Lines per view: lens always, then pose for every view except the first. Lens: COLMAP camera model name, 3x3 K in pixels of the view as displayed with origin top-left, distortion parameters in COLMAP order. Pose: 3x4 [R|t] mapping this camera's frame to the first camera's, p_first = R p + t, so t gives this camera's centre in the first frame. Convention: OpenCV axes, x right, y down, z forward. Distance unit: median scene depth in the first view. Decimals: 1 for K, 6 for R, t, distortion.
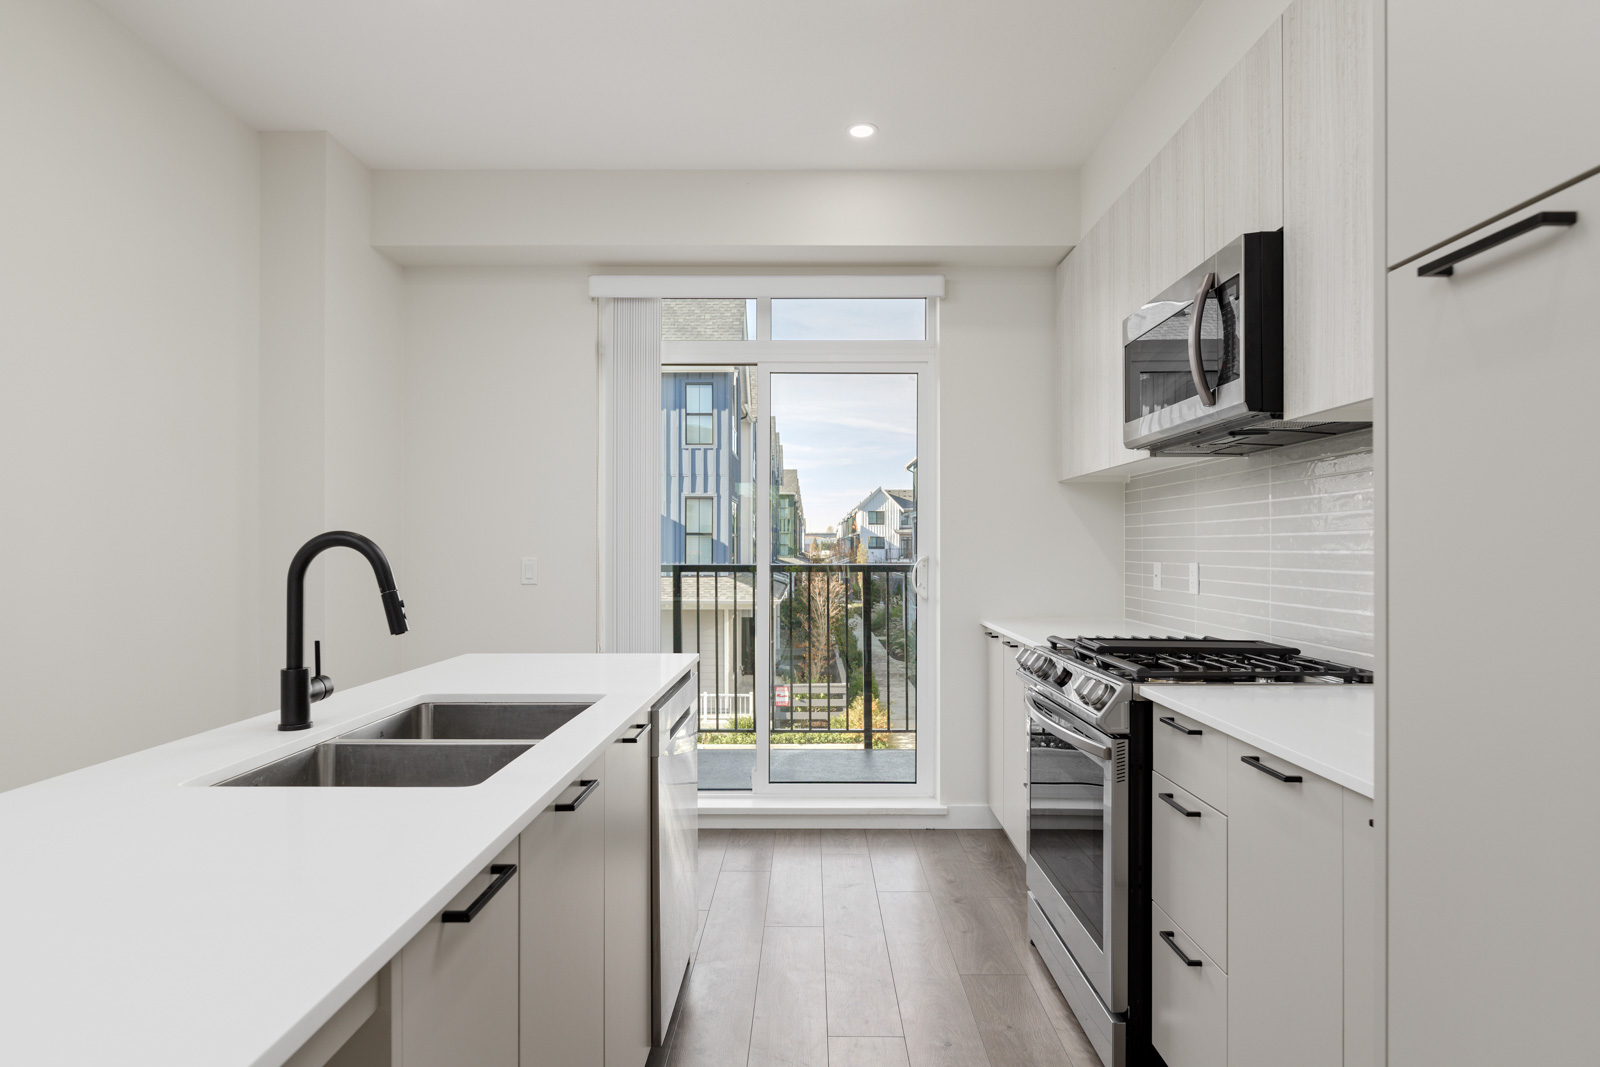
lens RADIAL K [[880.0, 0, 799.9], [0, 880.0, 547.5], [0, 0, 1]] dist [0.006797, 0.000312]
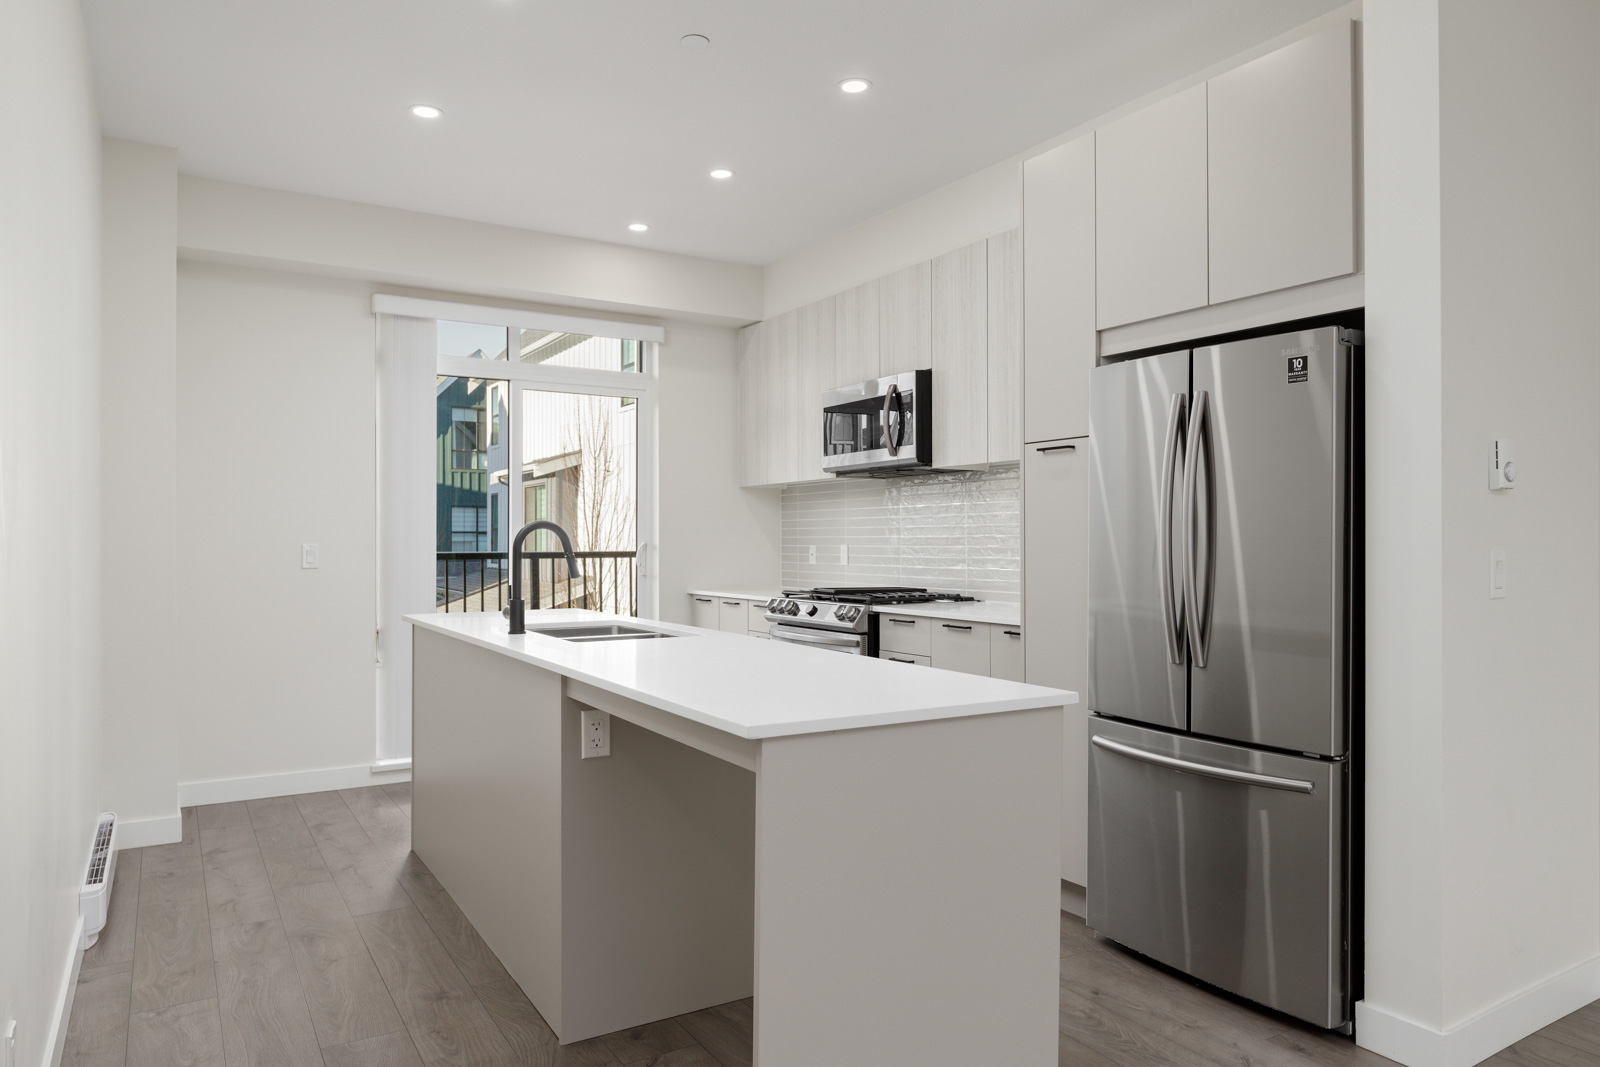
lens RADIAL K [[1053.1, 0, 802.2], [0, 1053.1, 534.0], [0, 0, 1]] dist [-0.000597, 0.001272]
pose [[0.848664, 0.002624, 0.528926, -0.489353], [0.001951, 0.999965, -0.008092, 0.011425], [-0.528929, 0.007899, 0.848629, -0.433670]]
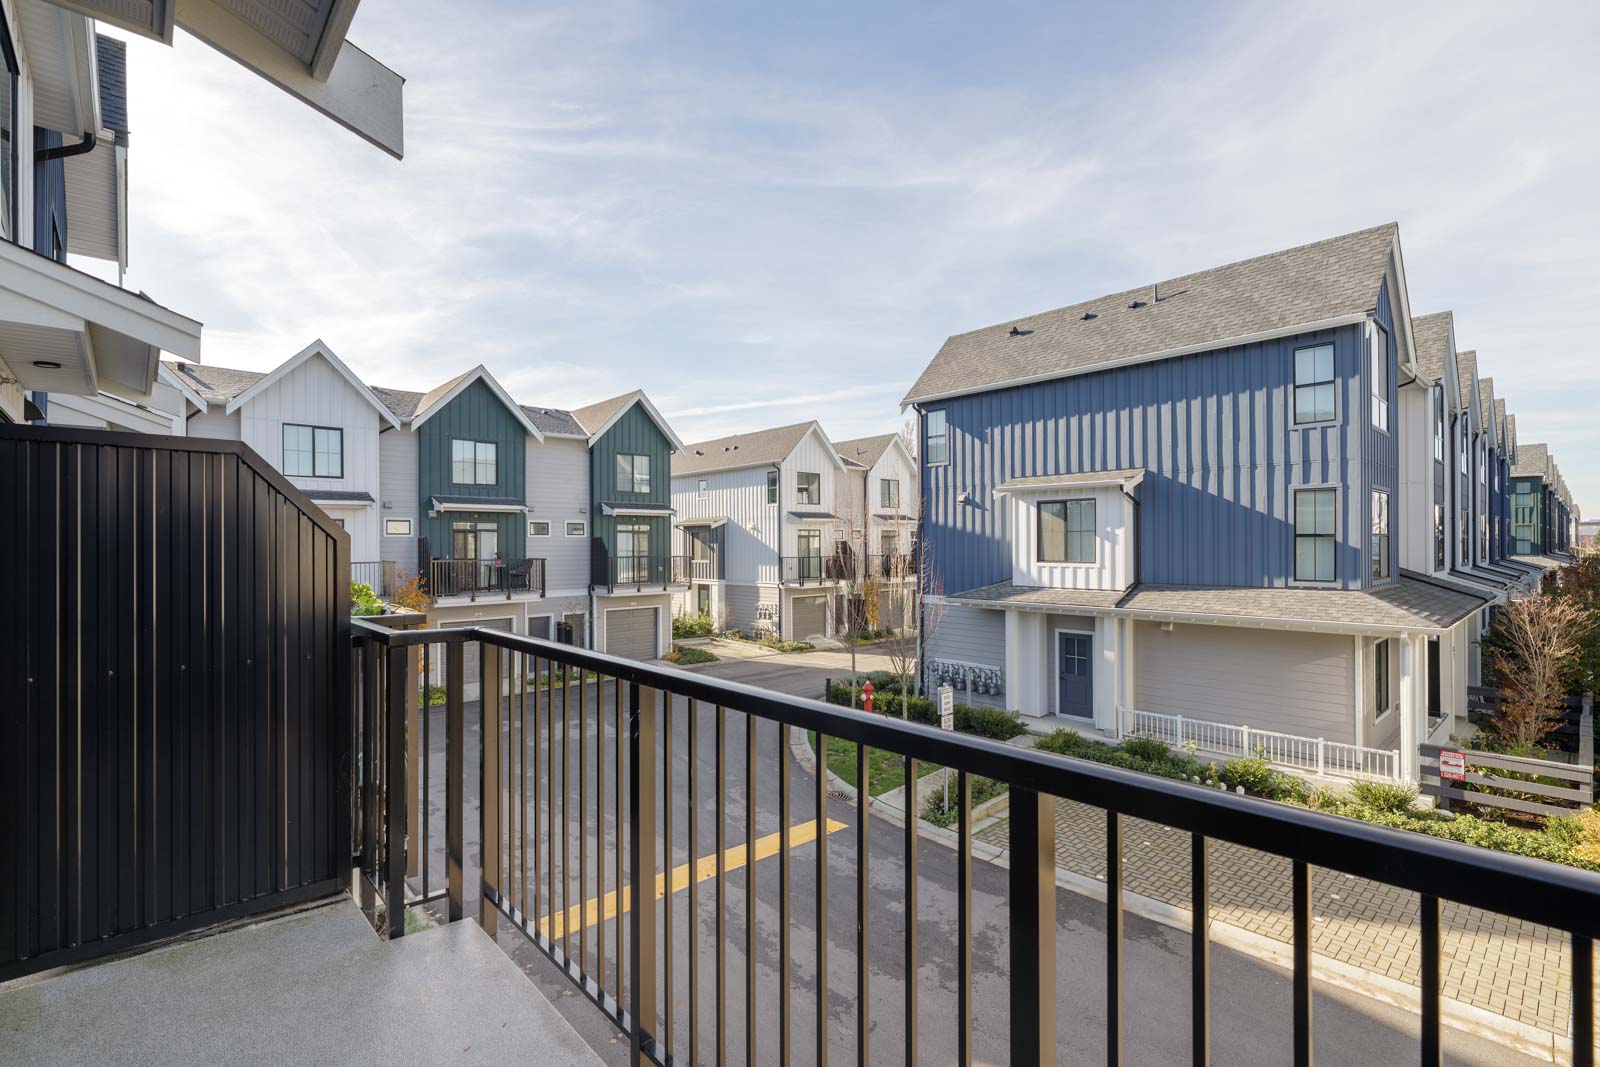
lens RADIAL K [[723.3, 0, 798.1], [0, 723.3, 542.8], [0, 0, 1]] dist [0.003538, 0.000266]
pose [[0.683396, -0.005372, -0.730029, 0.258115], [0.005805, 0.999981, -0.001924, -0.058130], [0.730025, -0.002923, 0.683414, 1.231010]]
